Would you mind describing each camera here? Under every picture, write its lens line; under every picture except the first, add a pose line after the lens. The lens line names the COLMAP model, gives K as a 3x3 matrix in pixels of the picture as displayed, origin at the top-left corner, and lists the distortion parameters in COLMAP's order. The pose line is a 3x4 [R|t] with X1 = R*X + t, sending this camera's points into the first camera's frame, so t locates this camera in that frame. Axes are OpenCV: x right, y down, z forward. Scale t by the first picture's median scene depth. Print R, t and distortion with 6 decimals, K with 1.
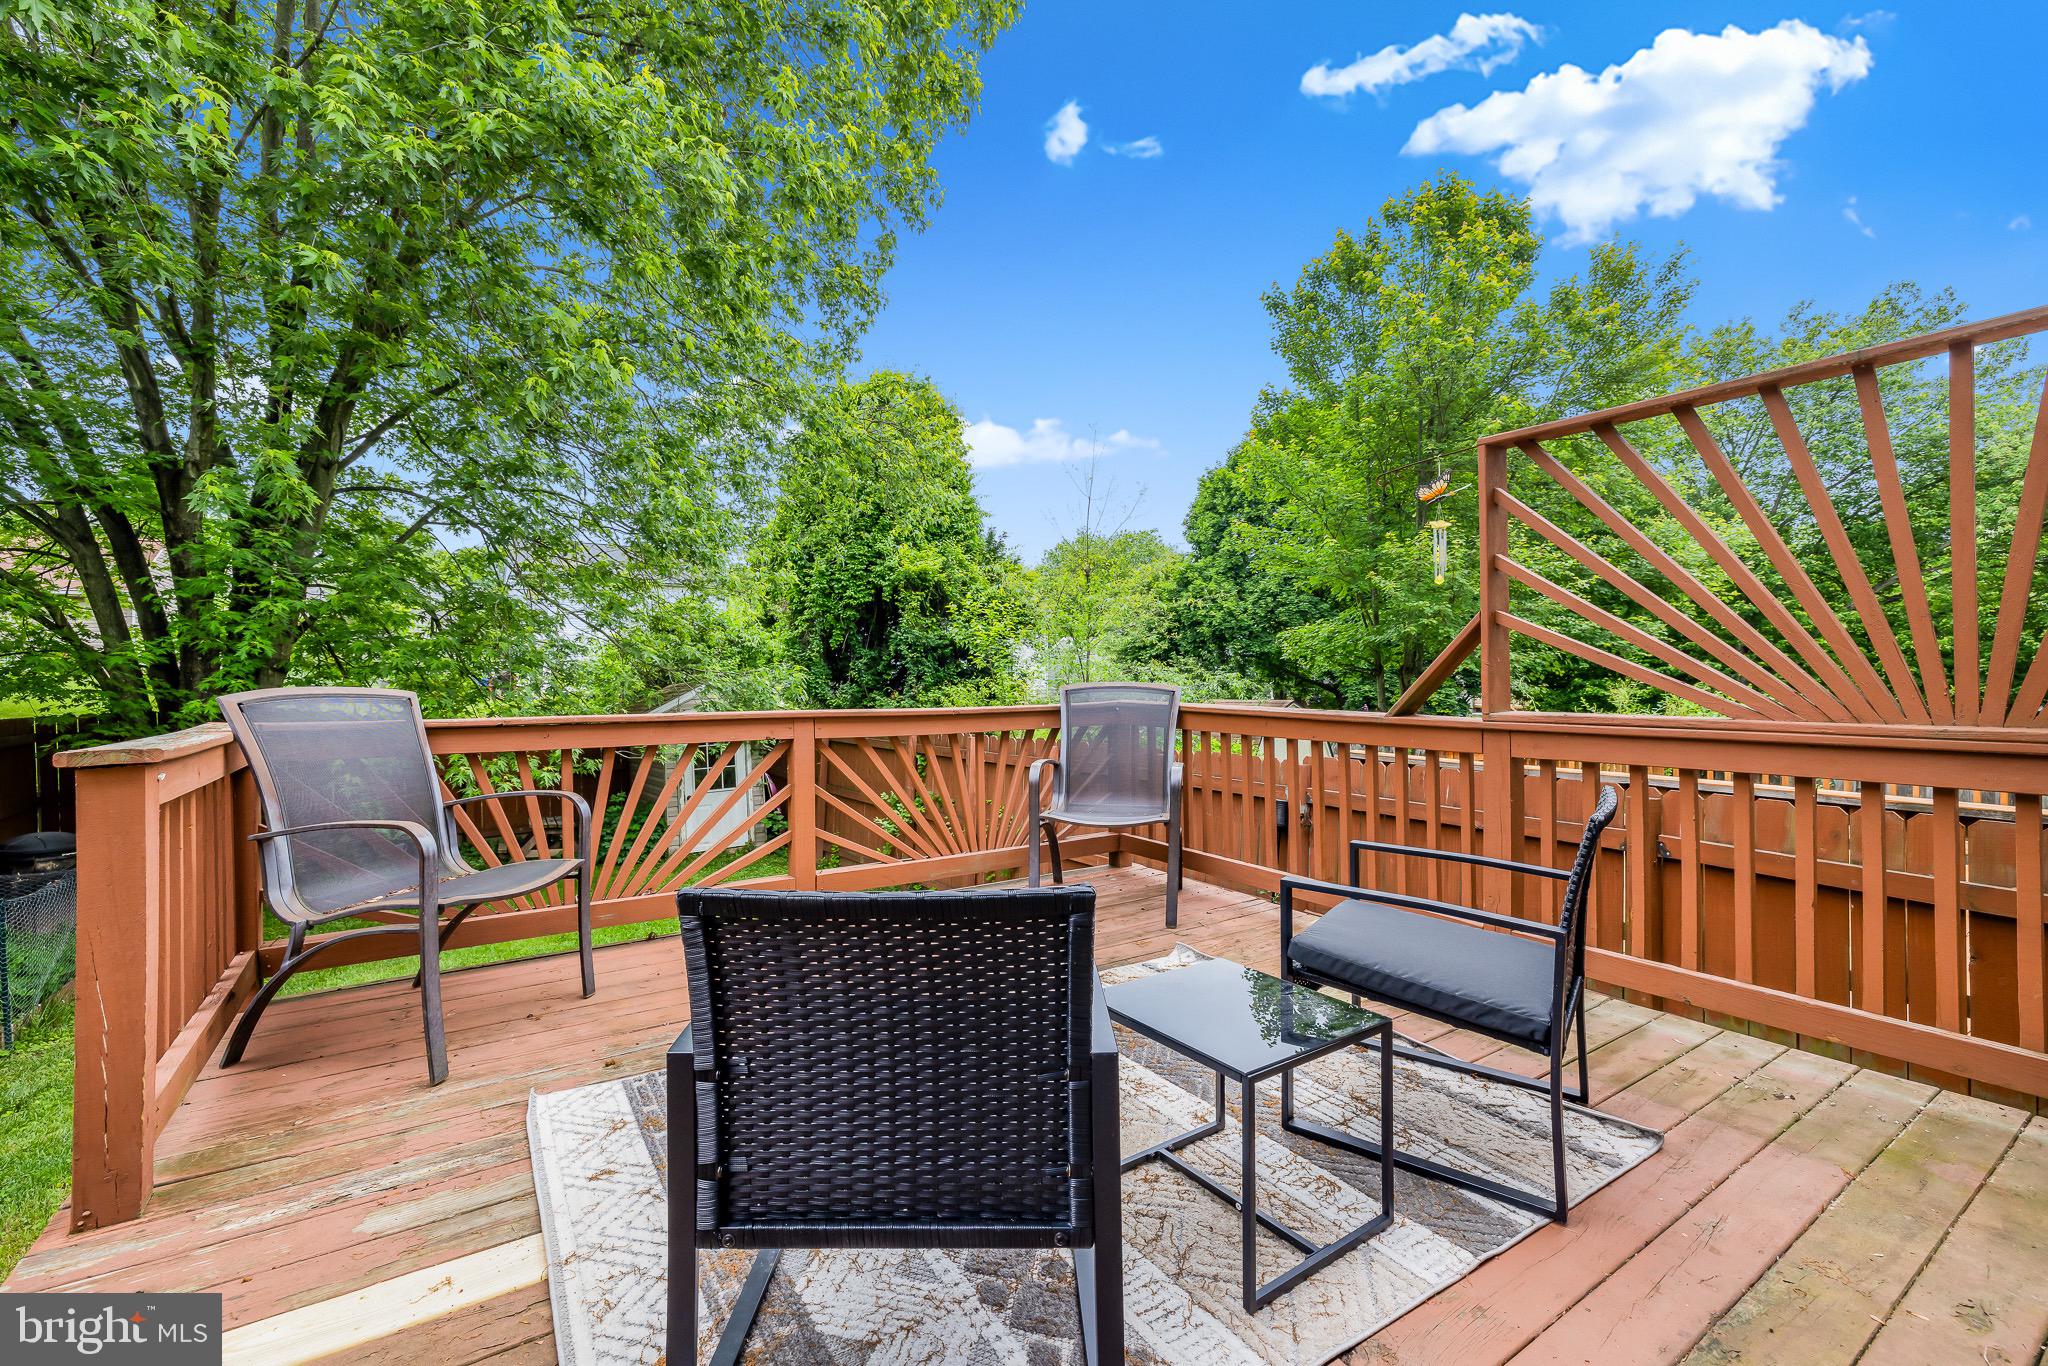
lens RADIAL K [[865.8, 0, 1021.6], [0, 865.8, 662.2], [0, 0, 1]] dist [0.000093, 0.000197]
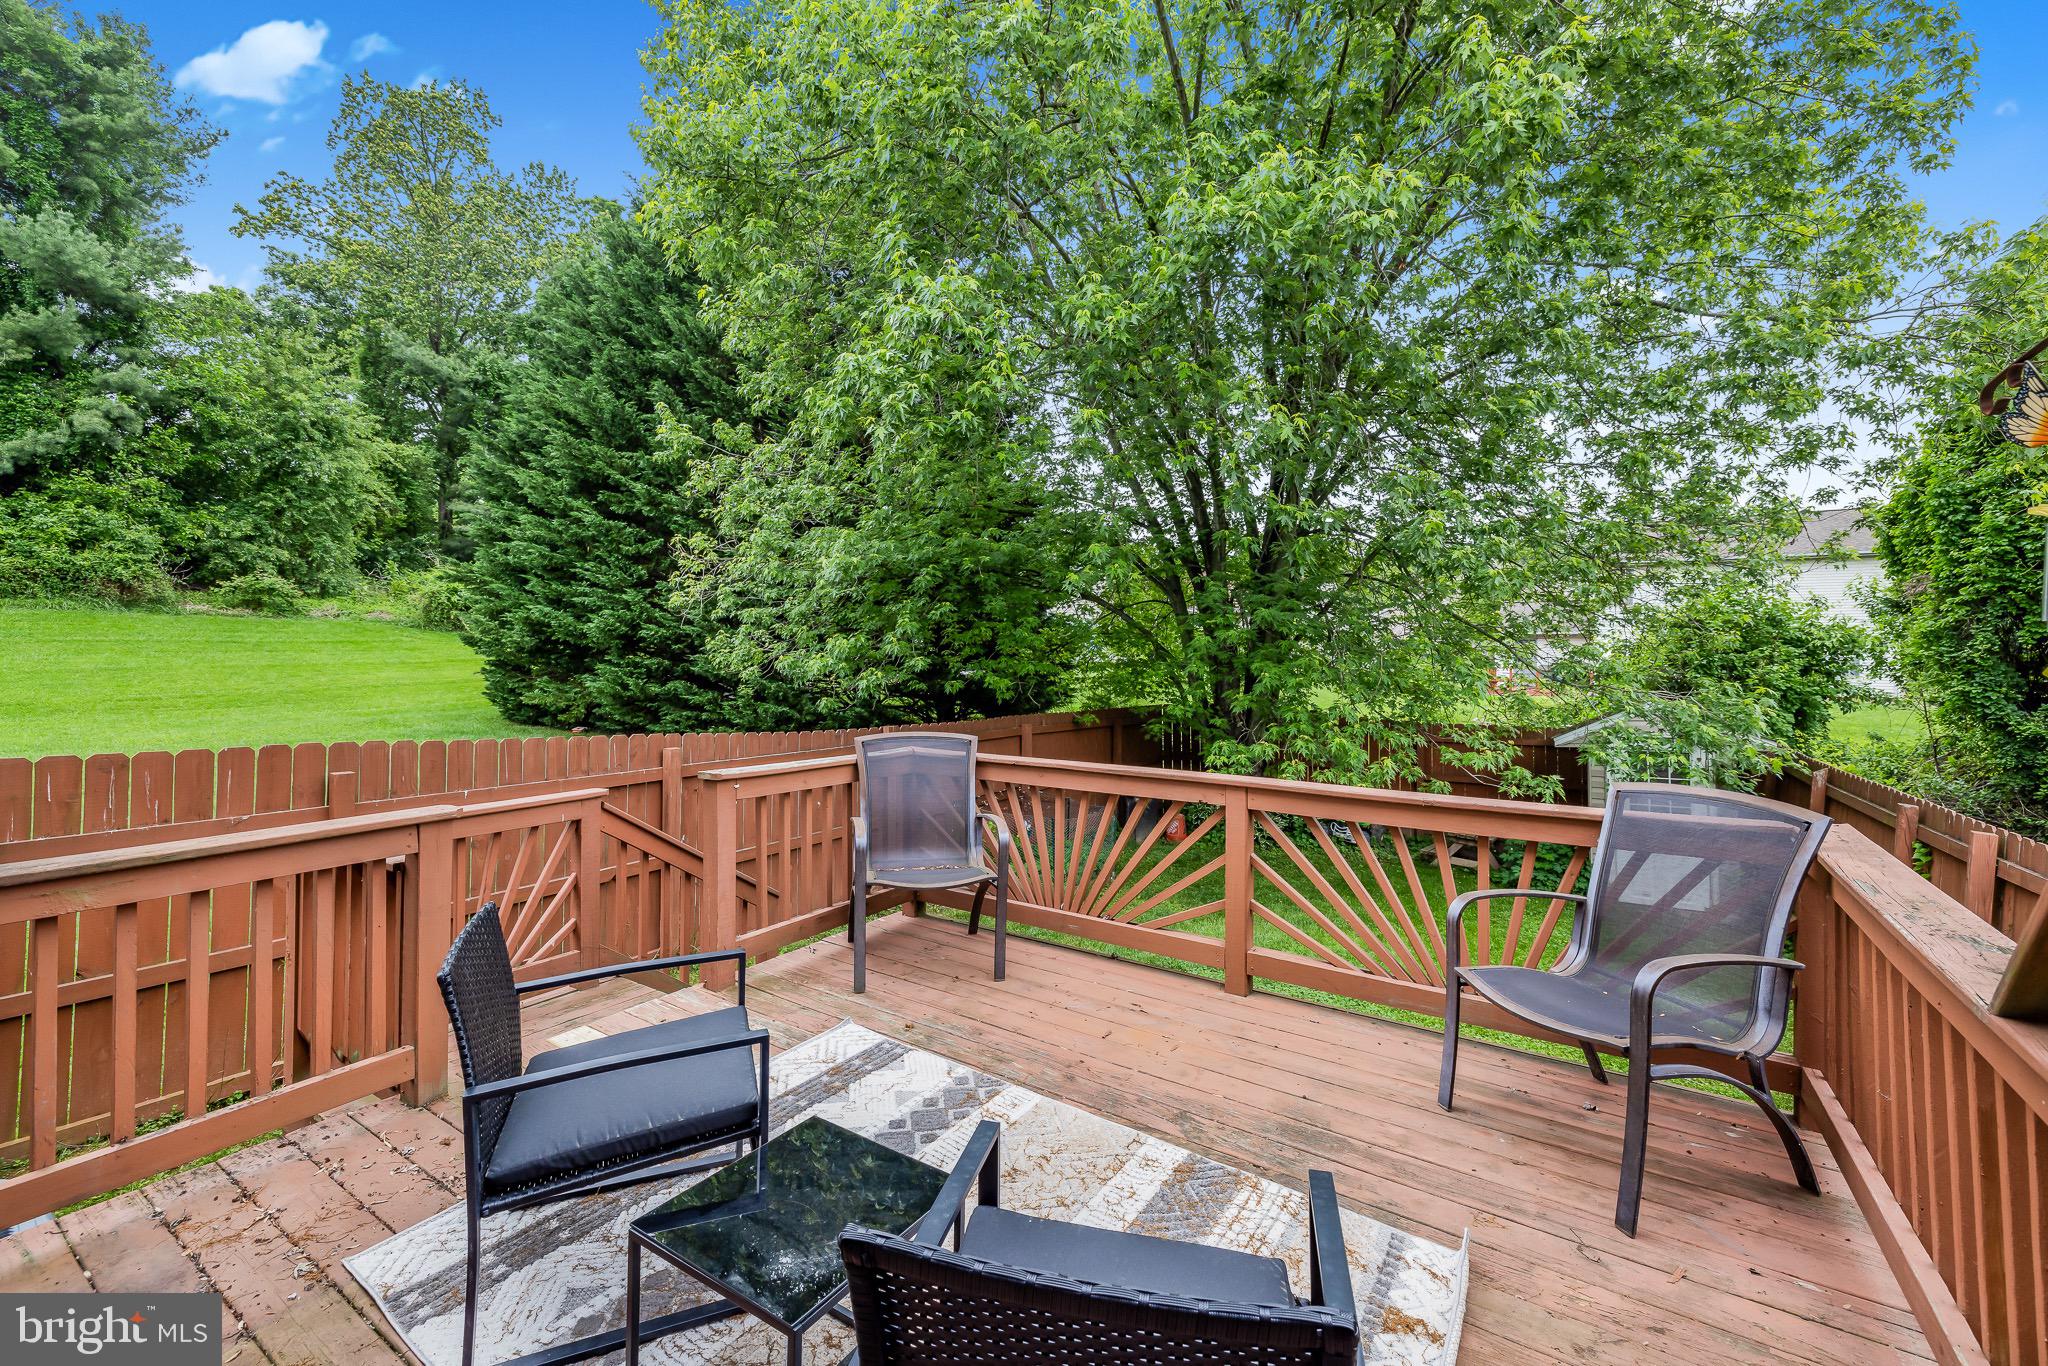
lens RADIAL K [[865.8, 0, 1021.6], [0, 865.8, 662.2], [0, 0, 1]] dist [0.000093, 0.000197]
pose [[0.366065, 0.010631, -0.930529, 0.604104], [0.006805, 0.999877, 0.014101, -0.097101], [0.930564, -0.011494, 0.365948, 0.455364]]
